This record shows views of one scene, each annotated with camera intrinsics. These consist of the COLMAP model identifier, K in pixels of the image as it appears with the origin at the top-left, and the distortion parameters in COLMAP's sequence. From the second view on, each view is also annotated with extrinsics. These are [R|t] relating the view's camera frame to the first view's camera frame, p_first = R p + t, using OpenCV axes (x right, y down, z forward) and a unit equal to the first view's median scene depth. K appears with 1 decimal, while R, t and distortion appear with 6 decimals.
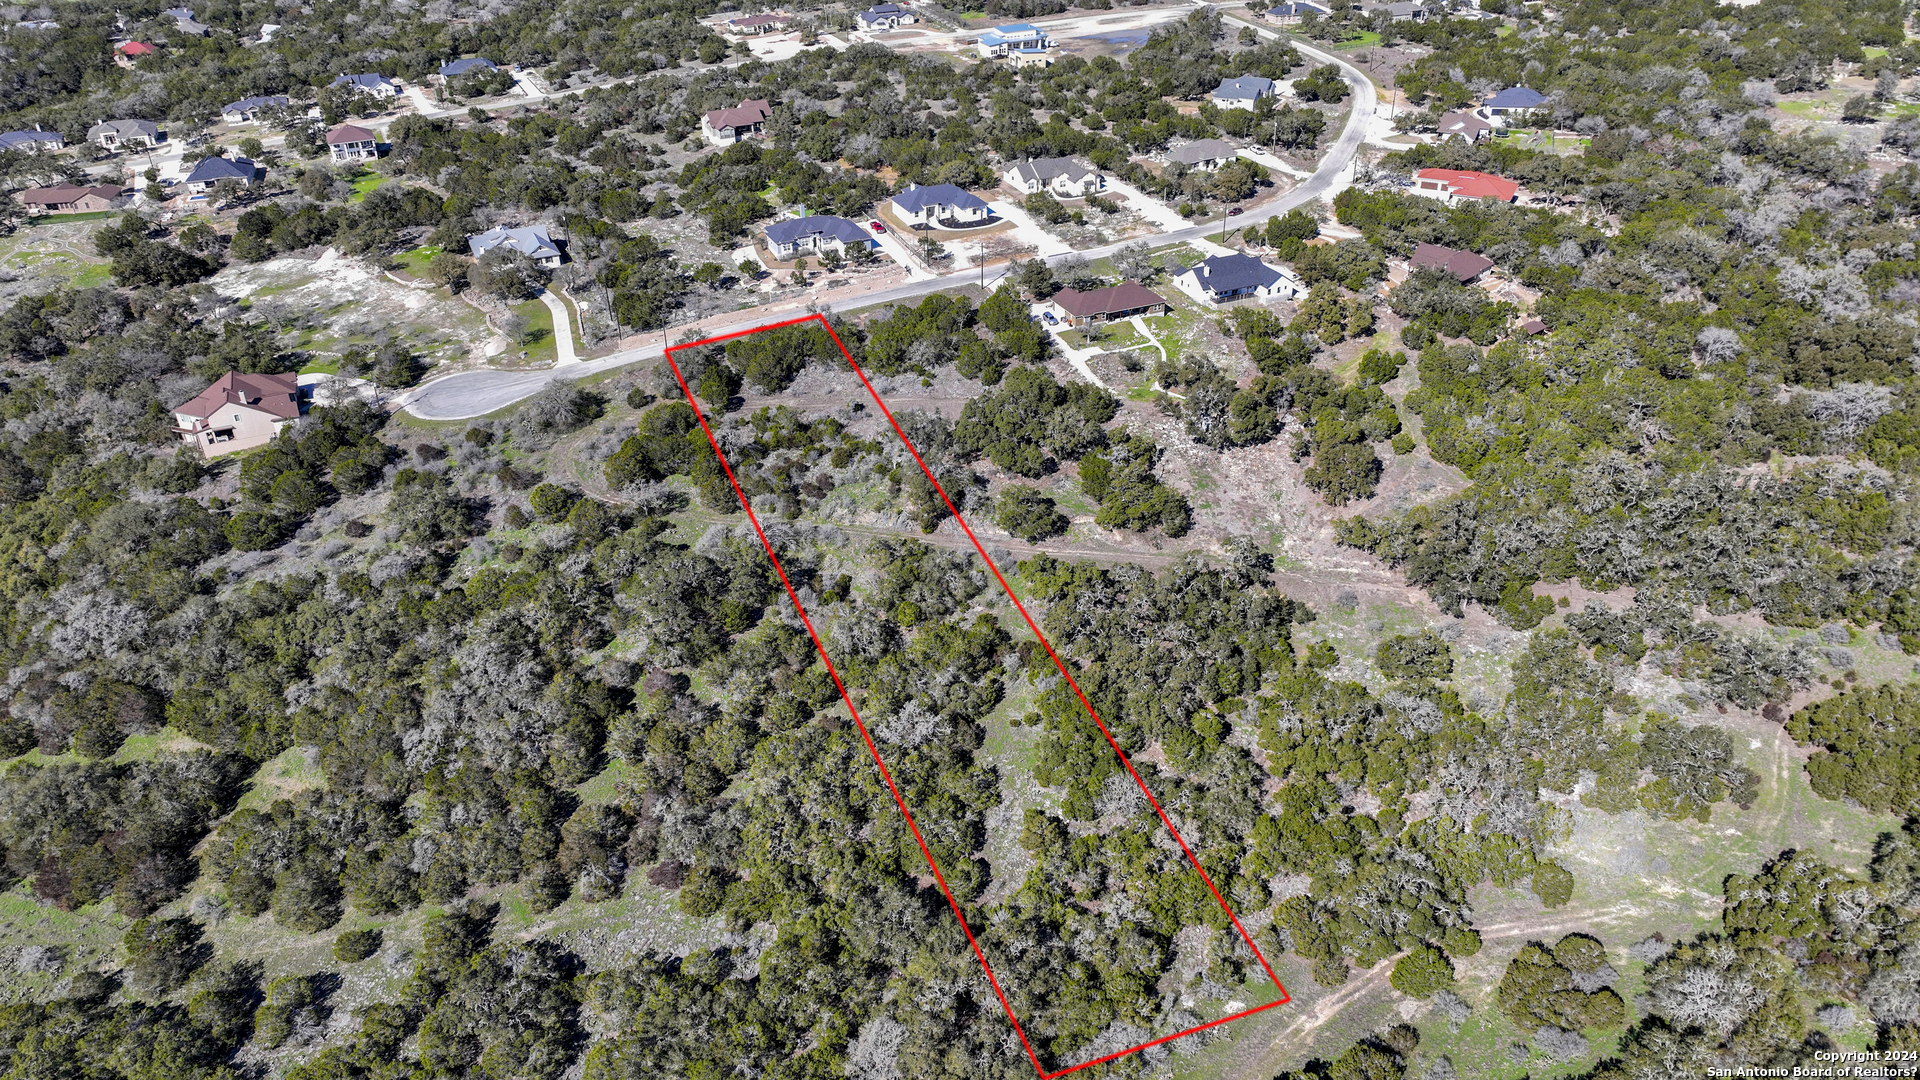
lens RADIAL K [[1393.6, 0, 960.0], [0, 1393.6, 540.0], [0, 0, 1]] dist [0.004532, -0.000633]
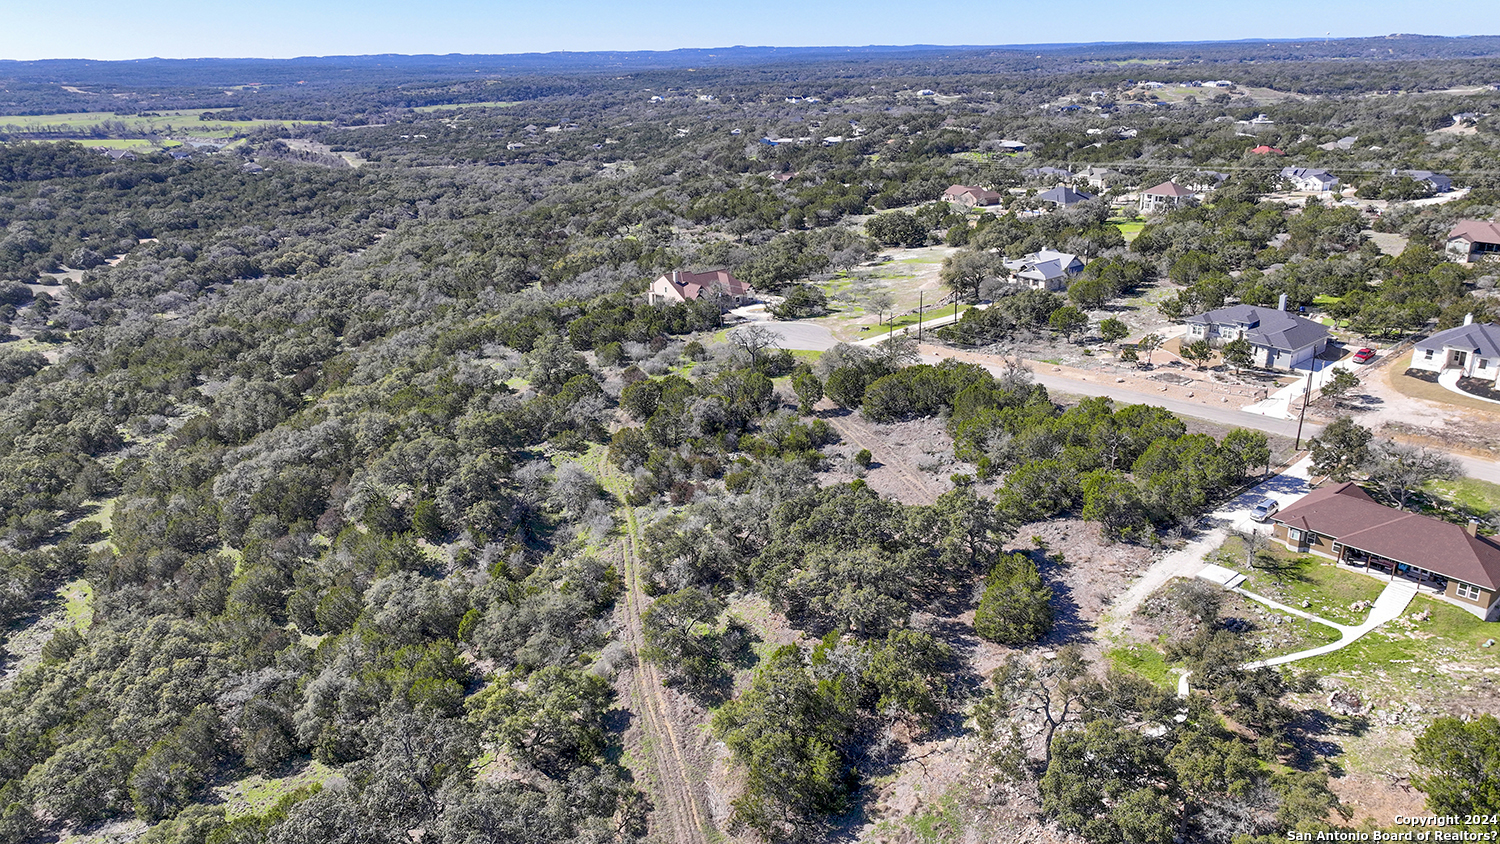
lens RADIAL K [[1068.8, 0, 752.7], [0, 1068.8, 419.4], [0, 0, 1]] dist [-0.003730, -0.000490]
pose [[0.273851, 0.321230, -0.906541, 0.394453], [-0.477095, 0.863799, 0.161961, -0.168644], [0.835096, 0.388153, 0.389810, 0.680317]]
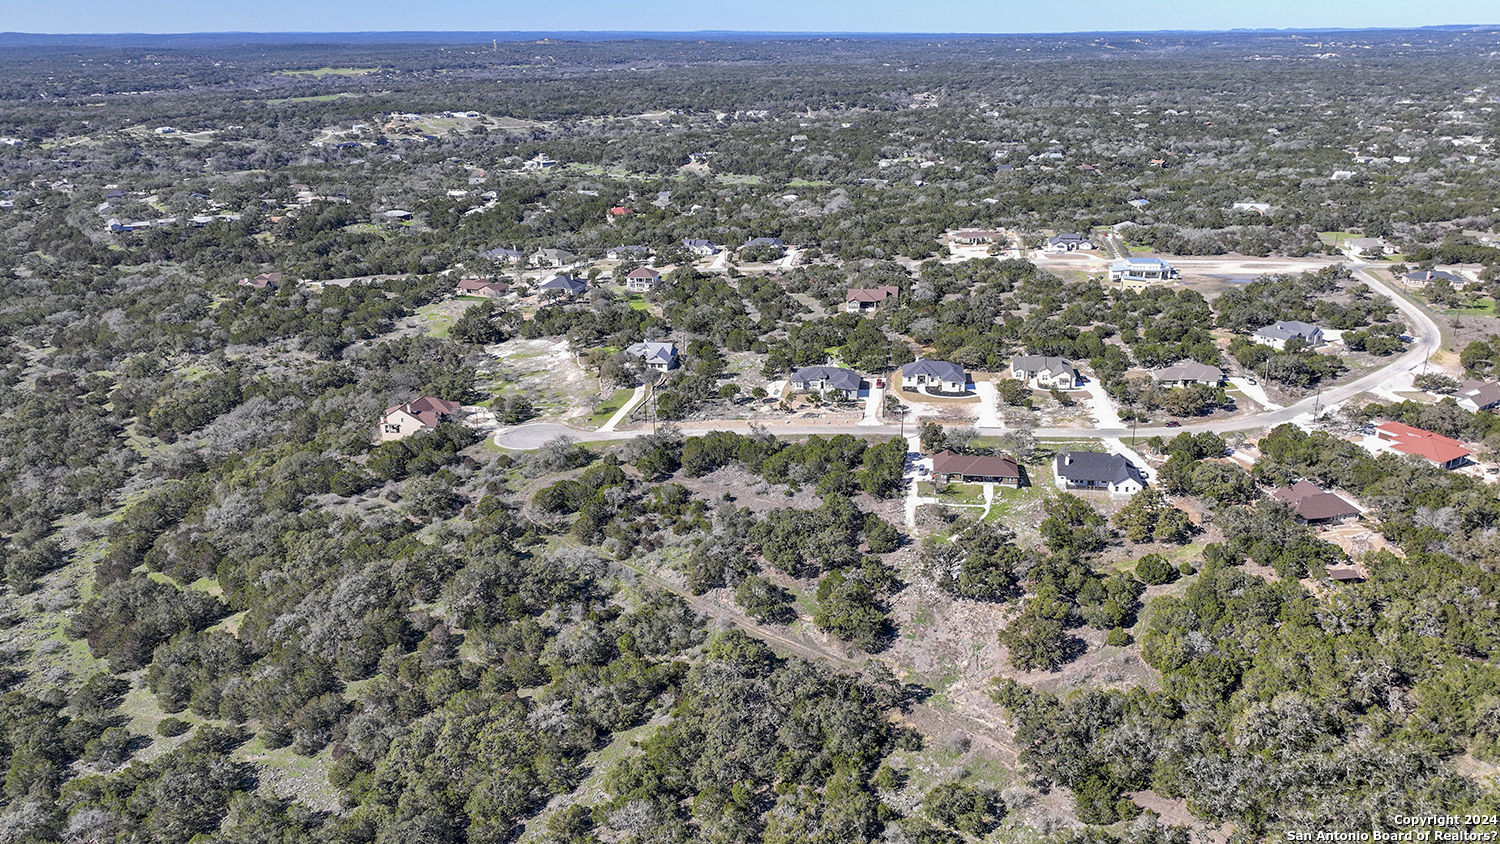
lens RADIAL K [[1107.6, 0, 809.2], [0, 1107.6, 422.8], [0, 0, 1]] dist [0.004483, 0.001636]
pose [[0.863905, 0.185218, -0.468362, 0.454930], [-0.268485, 0.956138, -0.117114, -0.057429], [0.426127, 0.226923, 0.875741, 0.073037]]
